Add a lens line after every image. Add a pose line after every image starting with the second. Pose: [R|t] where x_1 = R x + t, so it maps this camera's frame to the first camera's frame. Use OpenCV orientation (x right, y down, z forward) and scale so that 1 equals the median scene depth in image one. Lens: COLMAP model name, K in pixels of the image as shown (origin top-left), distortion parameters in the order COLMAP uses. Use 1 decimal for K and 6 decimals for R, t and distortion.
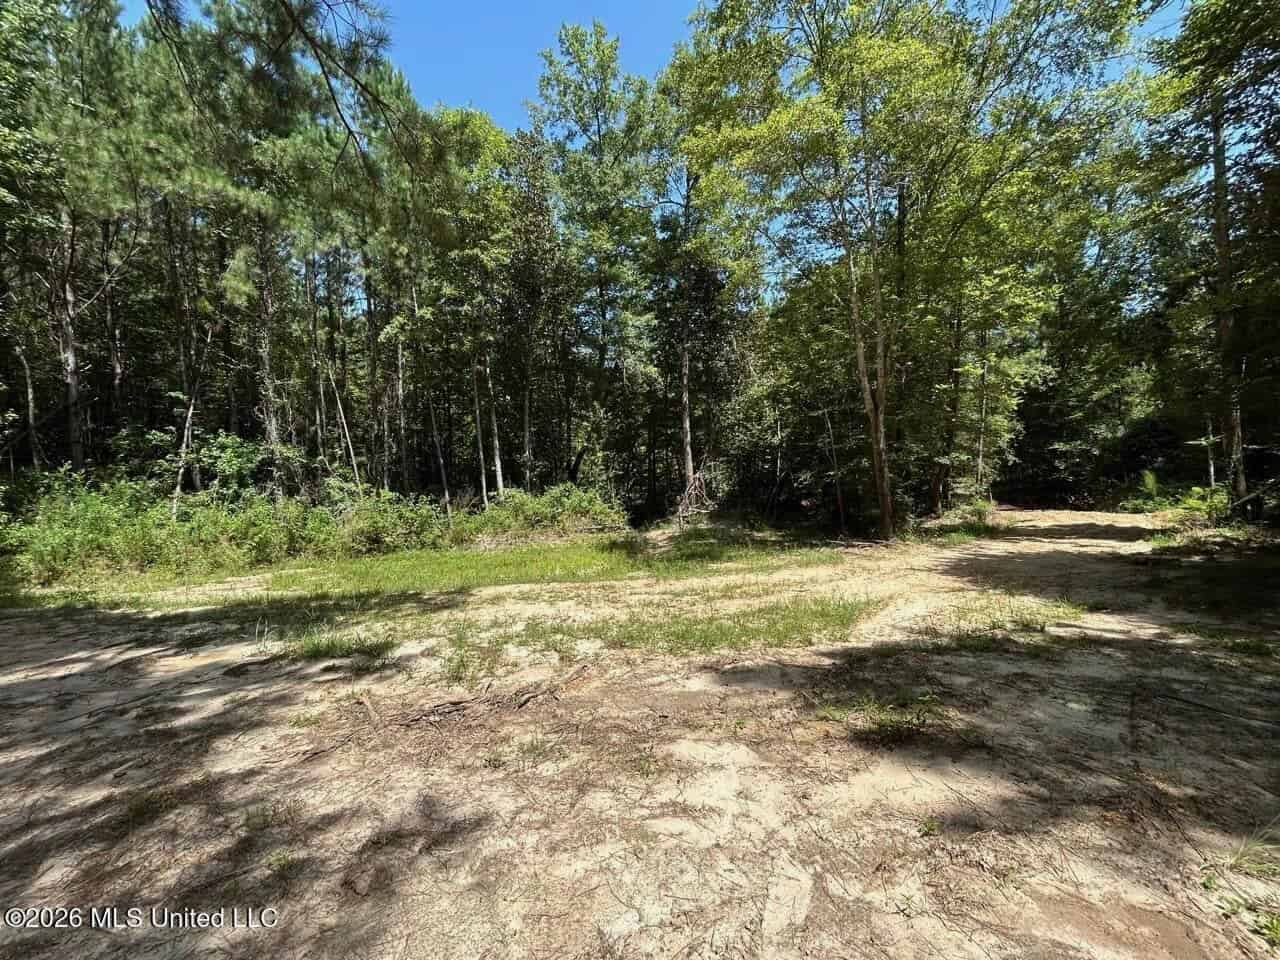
lens RADIAL K [[516.3, 0, 638.2], [0, 516.3, 476.4], [0, 0, 1]] dist [0.000264, 0.000891]
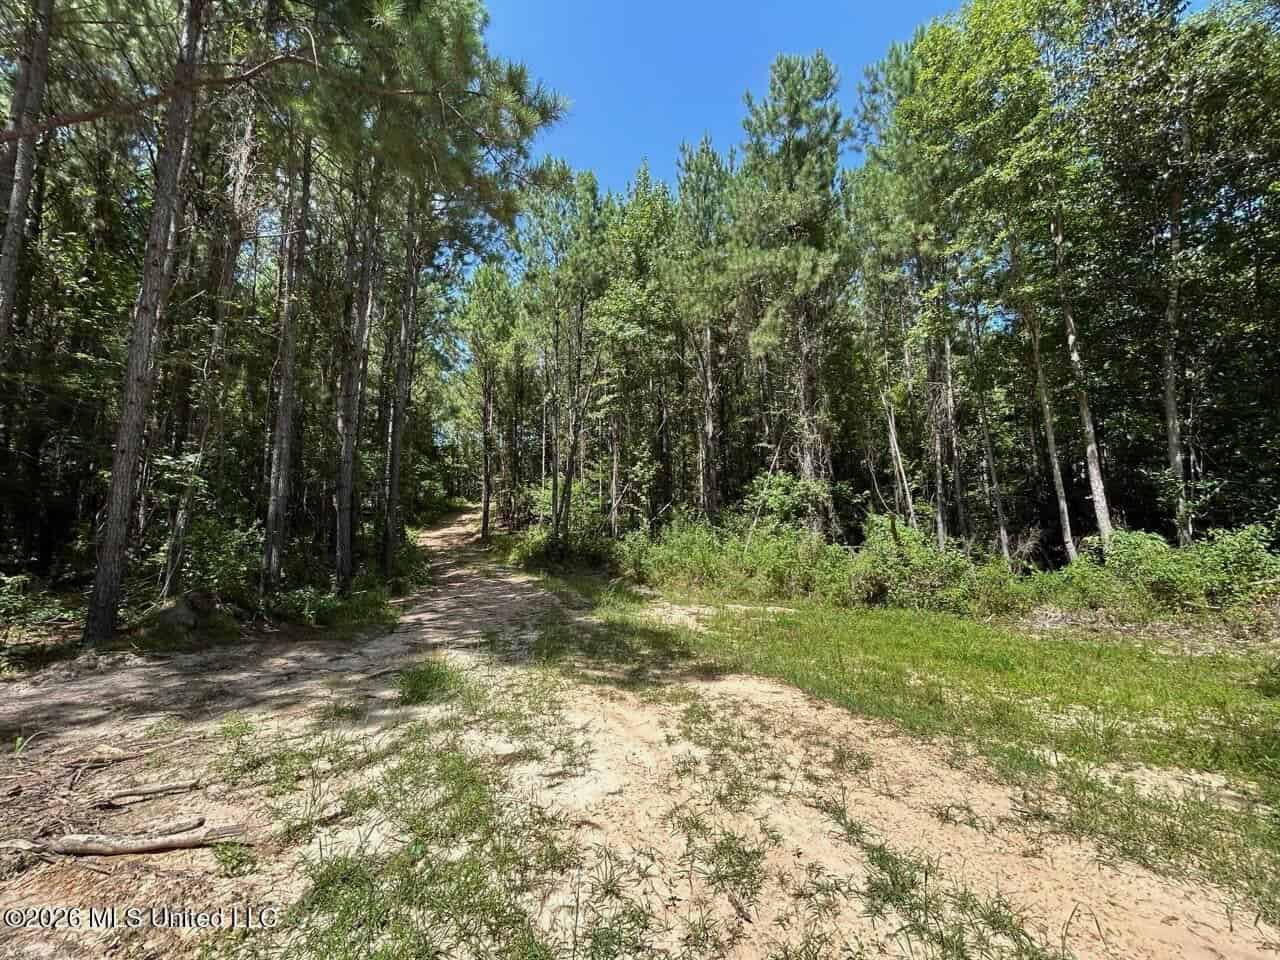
lens RADIAL K [[516.3, 0, 638.2], [0, 516.3, 476.4], [0, 0, 1]] dist [0.000264, 0.000891]
pose [[0.303566, -0.077331, -0.949667, 0.146792], [-0.001450, 0.996662, -0.081621, 0.012251], [0.952809, 0.026154, 0.302441, 0.355841]]
